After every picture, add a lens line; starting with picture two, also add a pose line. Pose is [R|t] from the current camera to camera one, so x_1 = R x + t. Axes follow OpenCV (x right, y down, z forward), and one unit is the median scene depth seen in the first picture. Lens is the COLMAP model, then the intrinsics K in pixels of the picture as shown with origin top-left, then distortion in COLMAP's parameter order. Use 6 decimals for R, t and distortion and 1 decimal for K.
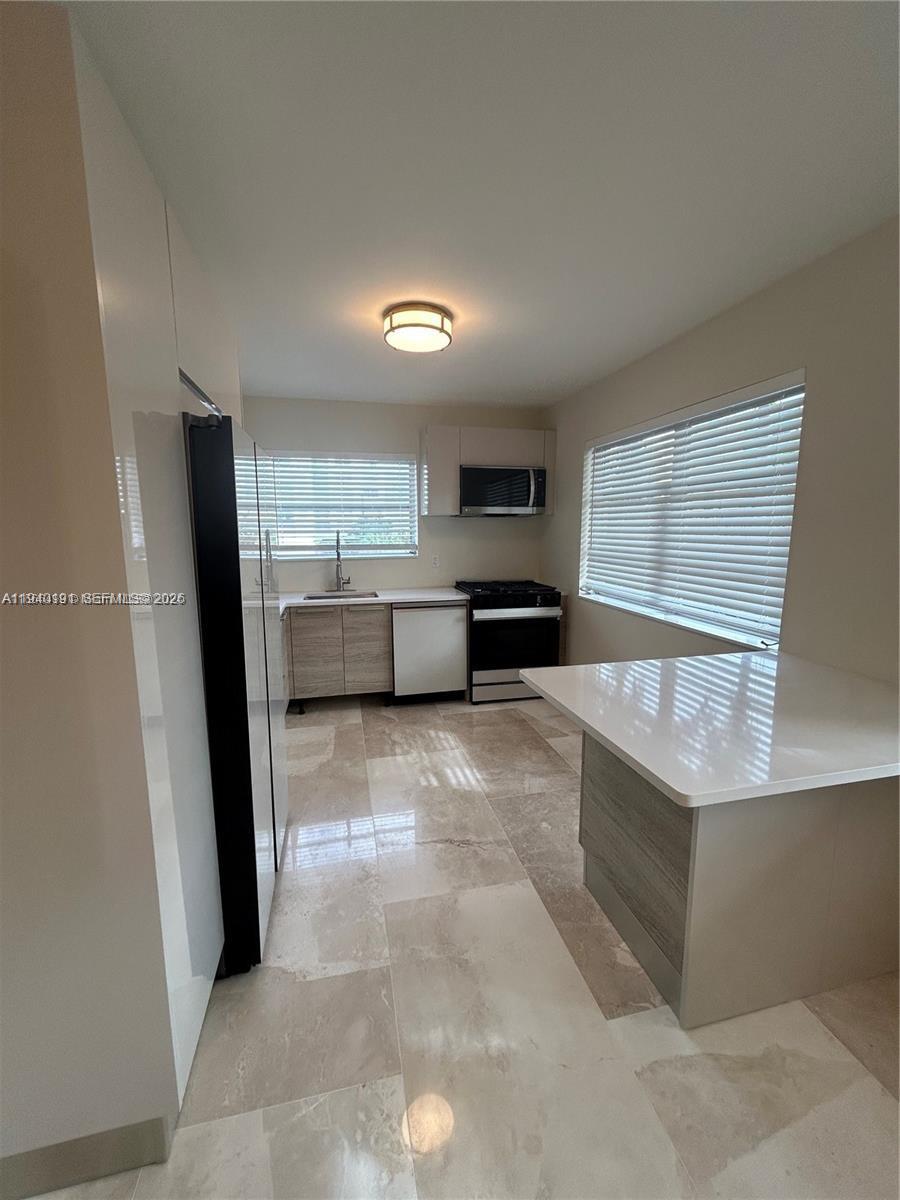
lens RADIAL K [[483.6, 0, 450.0], [0, 483.6, 600.0], [0, 0, 1]] dist [-0.000235, 0.000116]
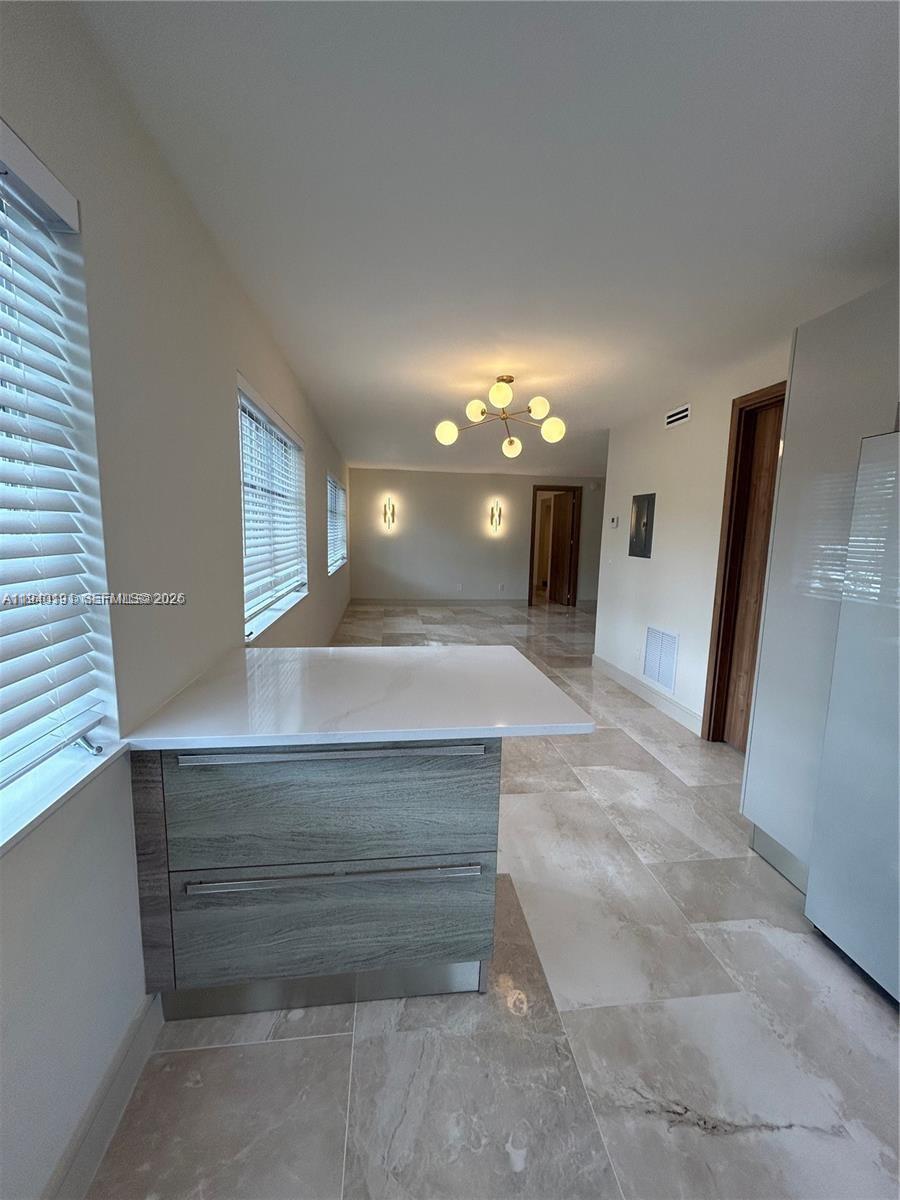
lens RADIAL K [[483.6, 0, 450.0], [0, 483.6, 600.0], [0, 0, 1]] dist [-0.000235, 0.000116]
pose [[-0.994911, -0.027883, 0.096821, 0.283478], [-0.000016, 0.960989, 0.276586, -0.224840], [-0.100756, 0.275177, -0.956099, 1.603062]]
